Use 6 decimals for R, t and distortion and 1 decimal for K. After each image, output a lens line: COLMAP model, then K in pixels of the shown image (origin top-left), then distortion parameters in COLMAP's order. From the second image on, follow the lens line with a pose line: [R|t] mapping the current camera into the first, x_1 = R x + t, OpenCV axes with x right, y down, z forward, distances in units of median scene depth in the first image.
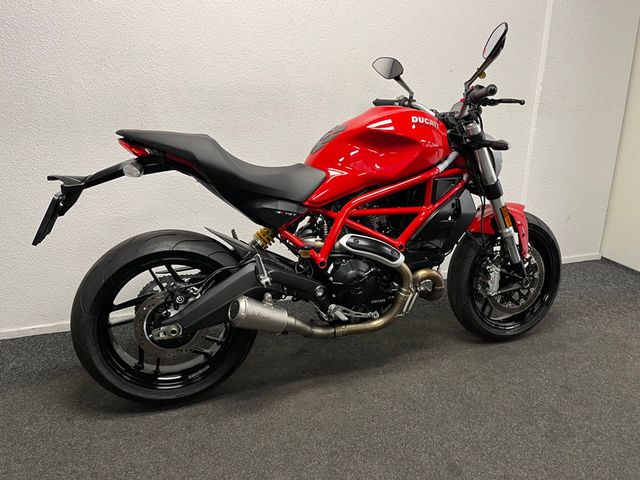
lens RADIAL K [[500.3, 0, 324.3], [0, 500.3, 238.0], [0, 0, 1]] dist [0.087605, -0.125937]
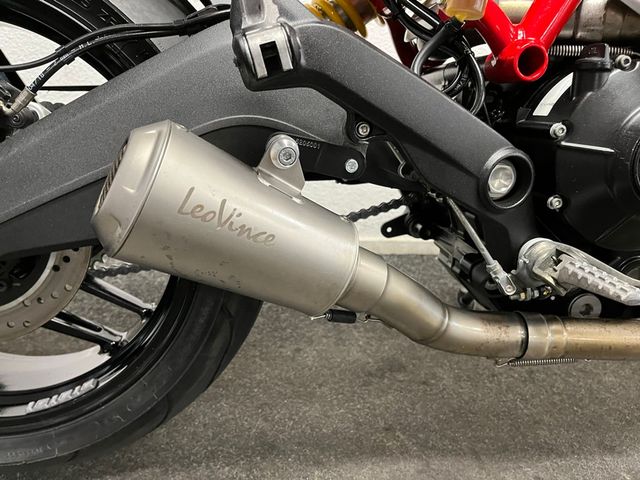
lens RADIAL K [[488.3, 0, 311.0], [0, 488.3, 250.3], [0, 0, 1]] dist [0.035279, -0.010267]
pose [[0.971568, 0.123549, -0.201969, -0.046842], [-0.111201, 0.991228, 0.071428, 0.135918], [0.209023, -0.046938, 0.976784, 0.736589]]
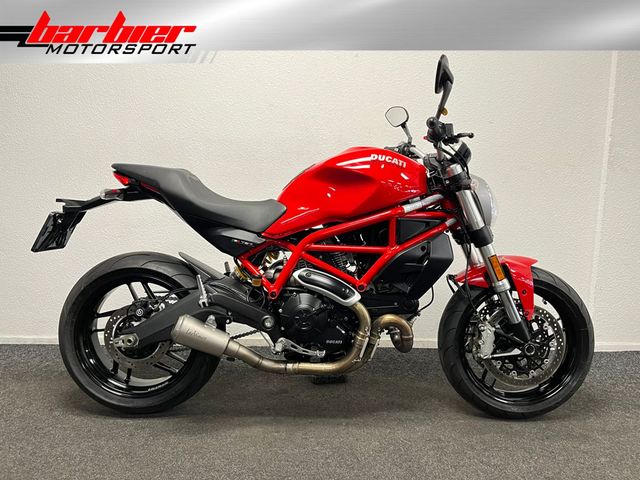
lens RADIAL K [[500.3, 0, 324.3], [0, 500.3, 238.0], [0, 0, 1]] dist [0.087605, -0.125937]
pose [[0.937214, 0.046767, -0.345605, 0.434559], [-0.099937, 0.985425, -0.137660, 0.067770], [0.334130, 0.163556, 0.928228, 0.073615]]
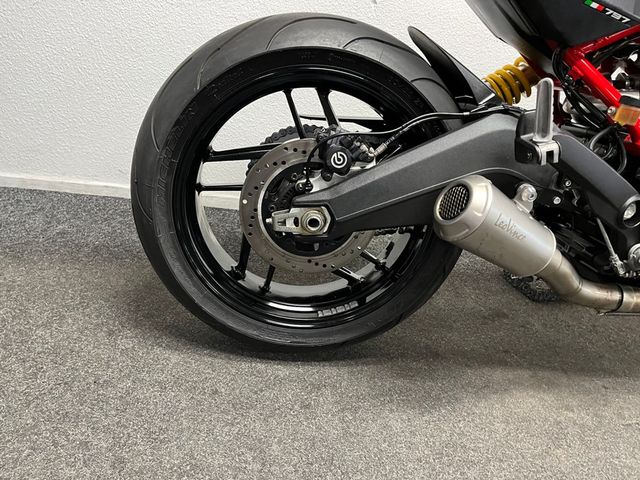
lens RADIAL K [[488.3, 0, 311.0], [0, 488.3, 250.3], [0, 0, 1]] dist [0.035279, -0.010267]
pose [[0.954538, 0.221516, -0.199470, -0.185047], [-0.191075, 0.968291, 0.160947, 0.125549], [0.228797, -0.115516, 0.966596, 0.497140]]
